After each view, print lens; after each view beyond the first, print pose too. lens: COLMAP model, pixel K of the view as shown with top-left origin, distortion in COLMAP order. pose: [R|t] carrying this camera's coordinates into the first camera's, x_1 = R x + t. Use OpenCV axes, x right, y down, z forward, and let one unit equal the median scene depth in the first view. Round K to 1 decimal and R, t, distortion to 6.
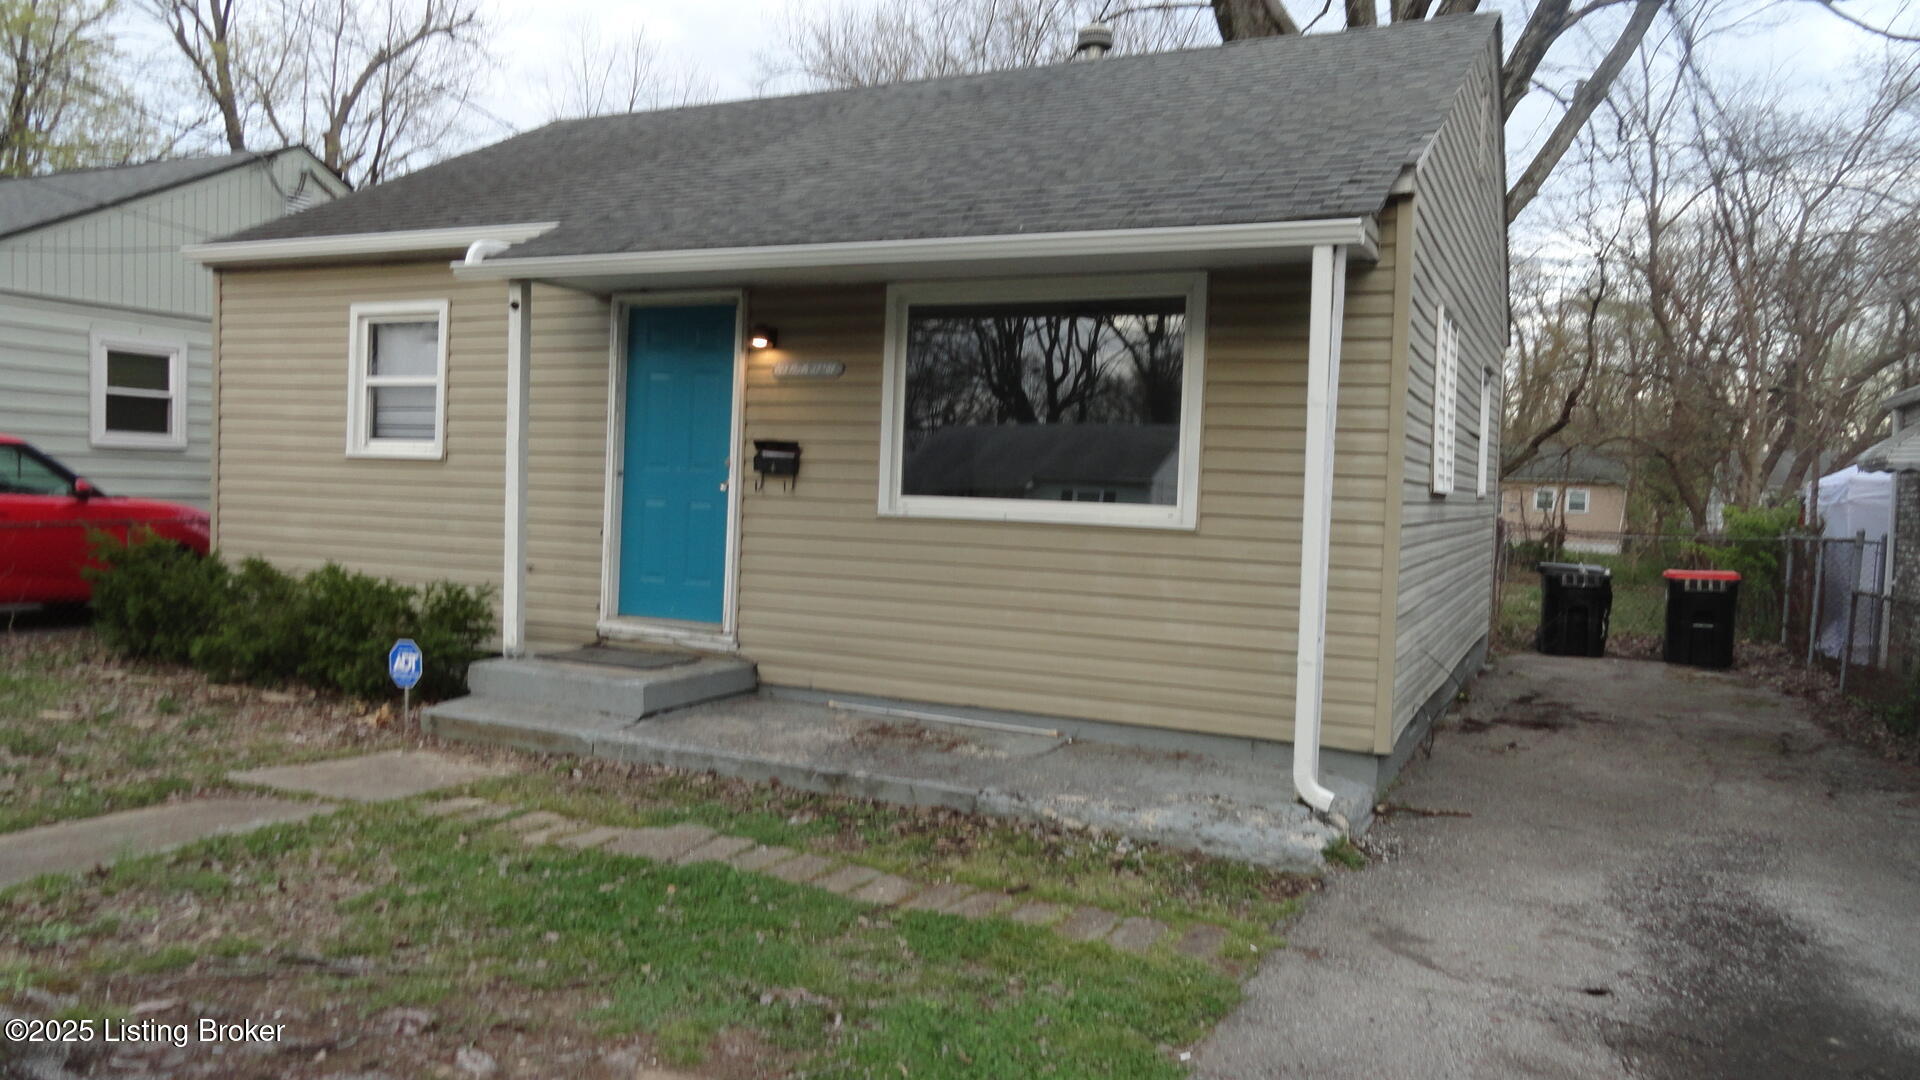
lens RADIAL K [[1364.0, 0, 960.0], [0, 1364.0, 540.0], [0, 0, 1]] dist [0.025140, 0.000230]
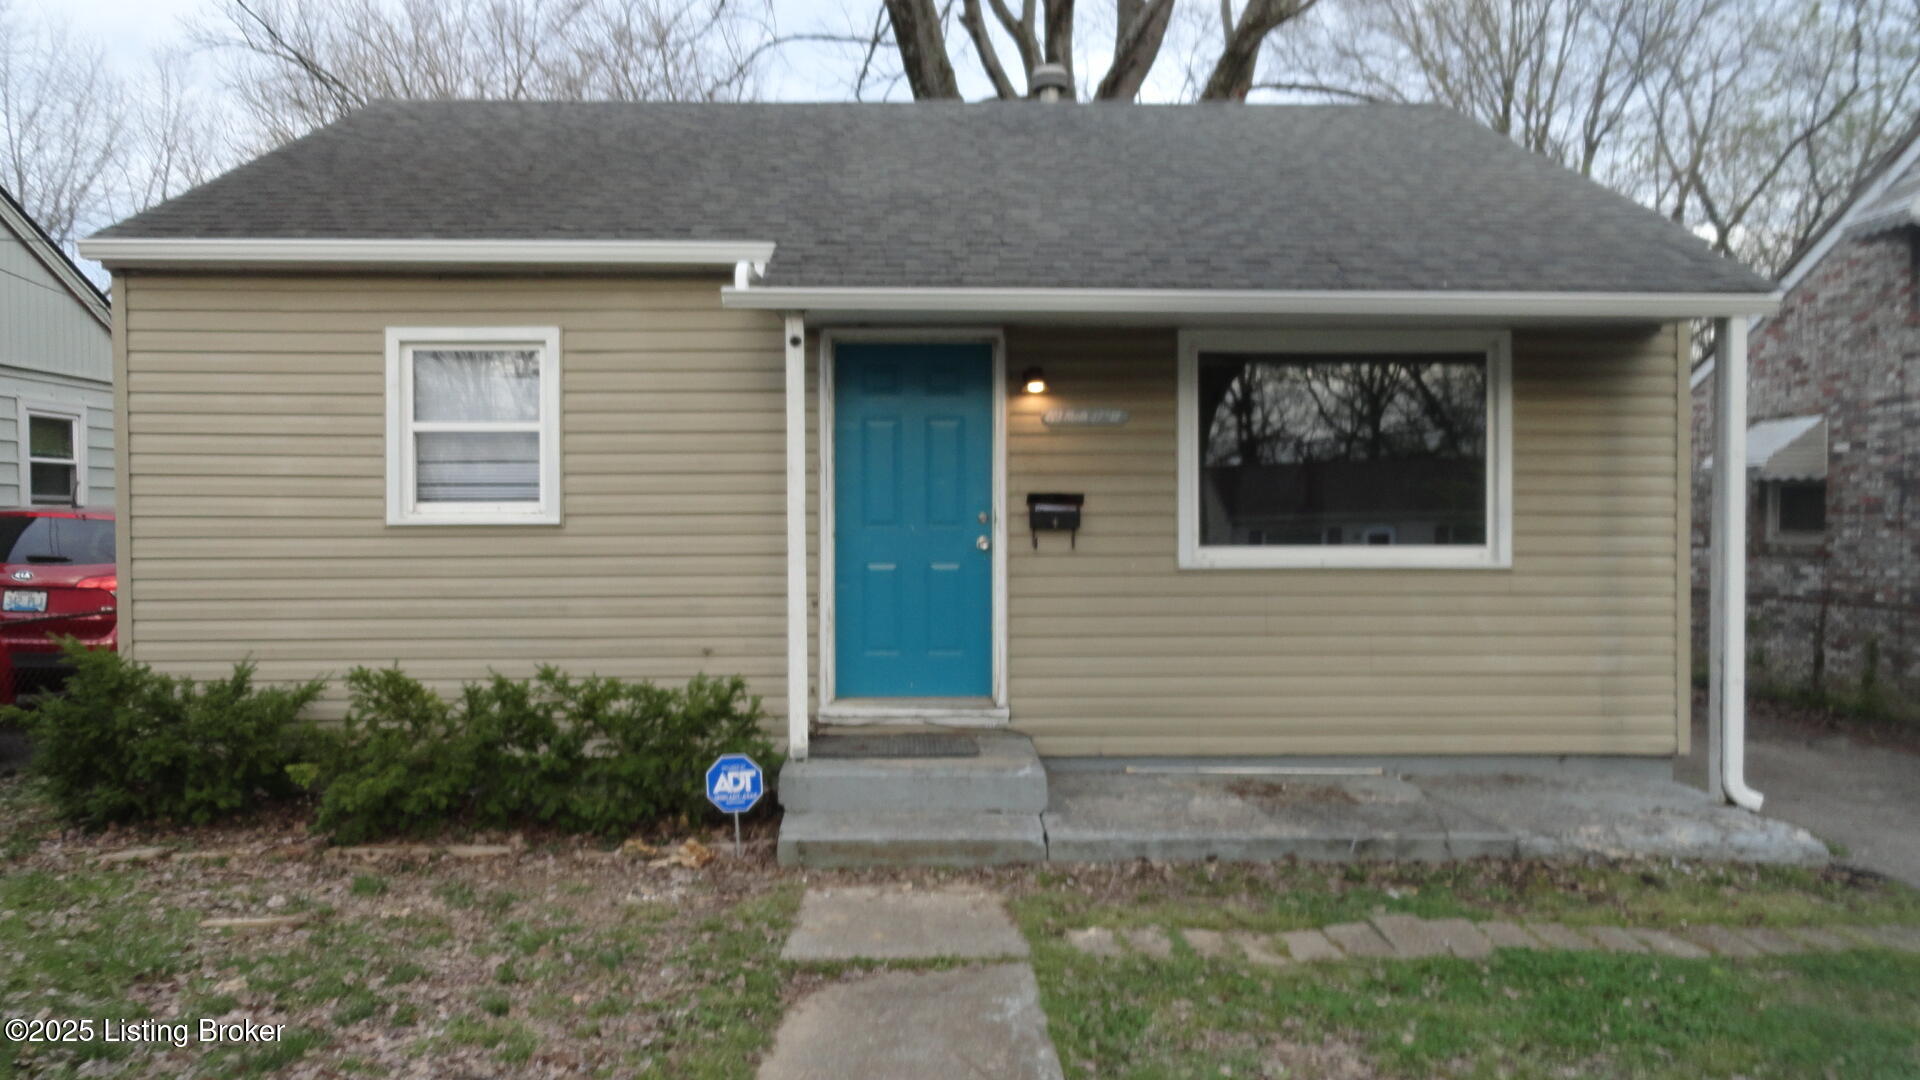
lens RADIAL K [[1322.3, 0, 960.0], [0, 1322.3, 540.0], [0, 0, 1]] dist [0.005674, 0.001355]
pose [[0.884241, -0.040358, 0.465284, -0.603810], [0.050008, 0.998713, -0.008411, -0.036366], [-0.464346, 0.030706, 0.885122, 0.234913]]
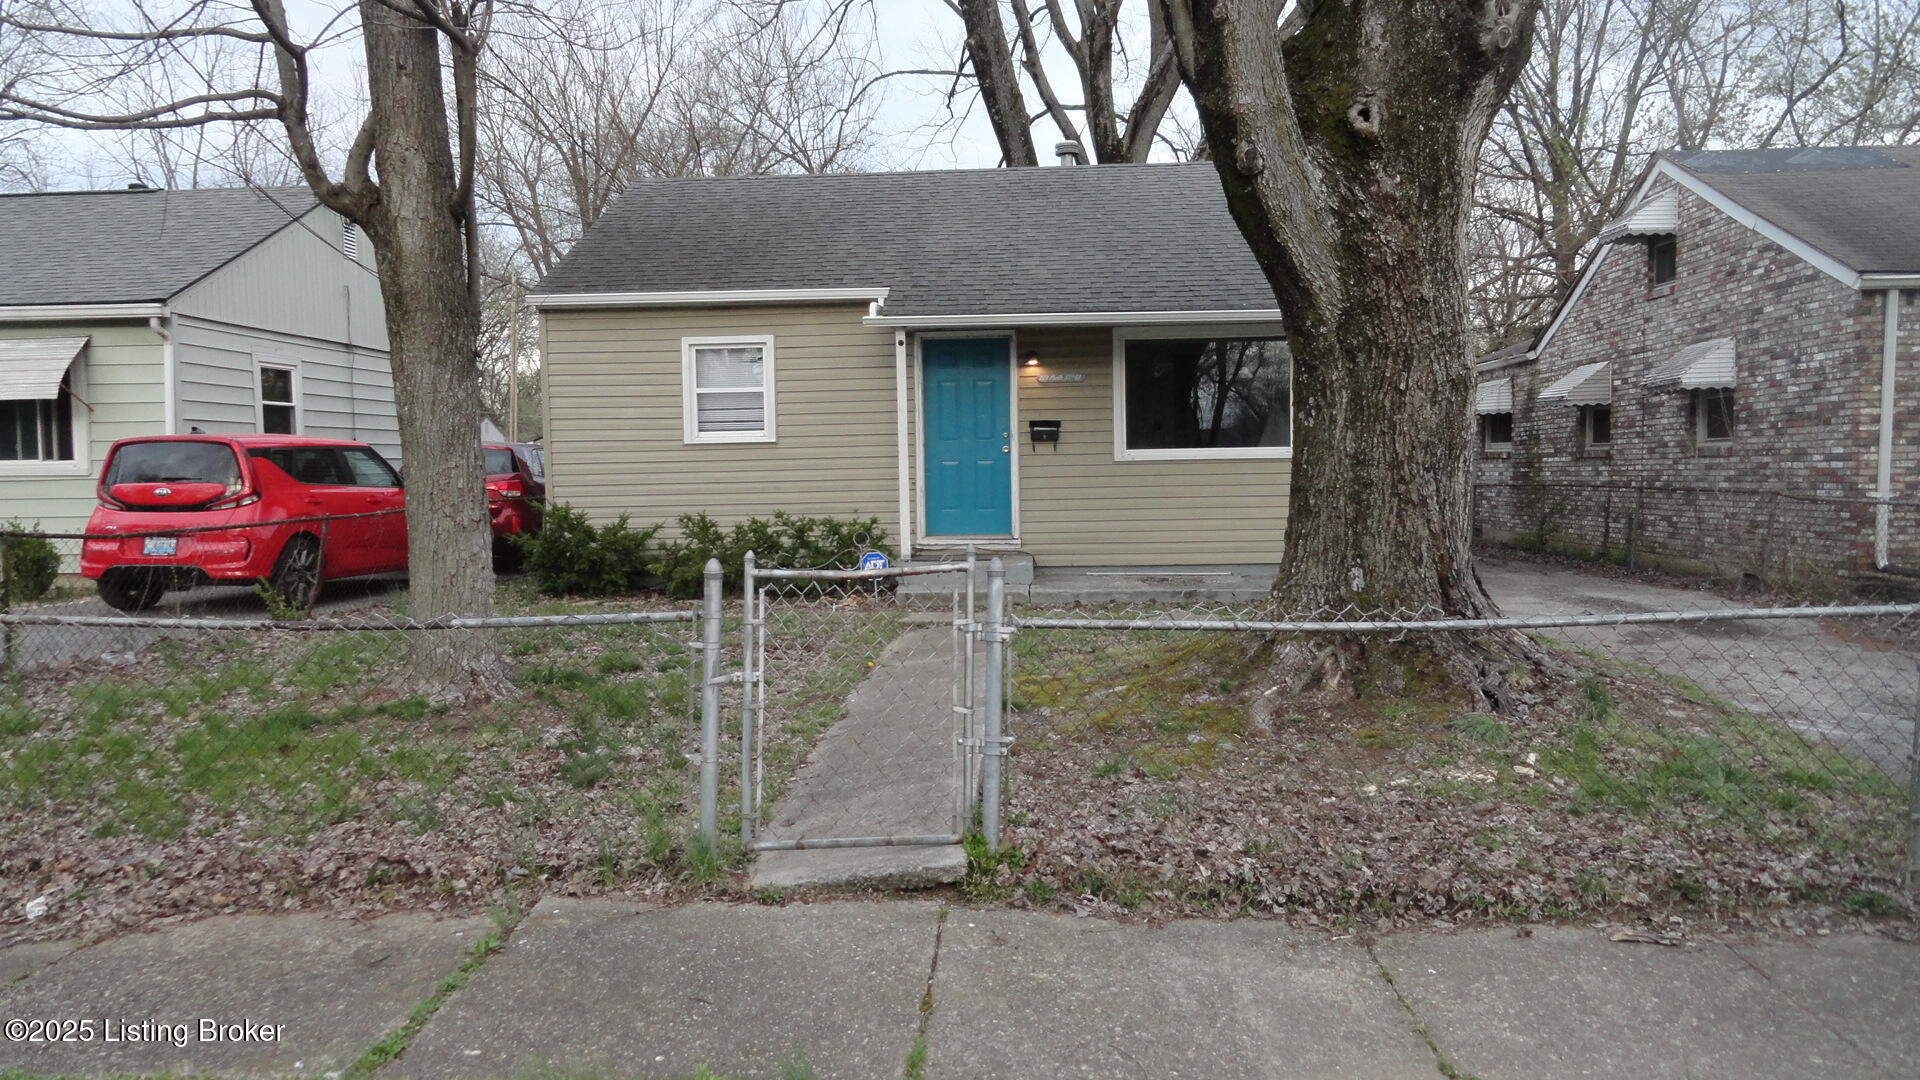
lens RADIAL K [[1364.0, 0, 960.0], [0, 1364.0, 540.0], [0, 0, 1]] dist [0.025140, 0.000230]
pose [[0.919129, -0.067241, 0.388175, -0.880650], [0.062771, 0.997735, 0.024200, 0.026107], [-0.388923, 0.002123, 0.921268, -0.496655]]
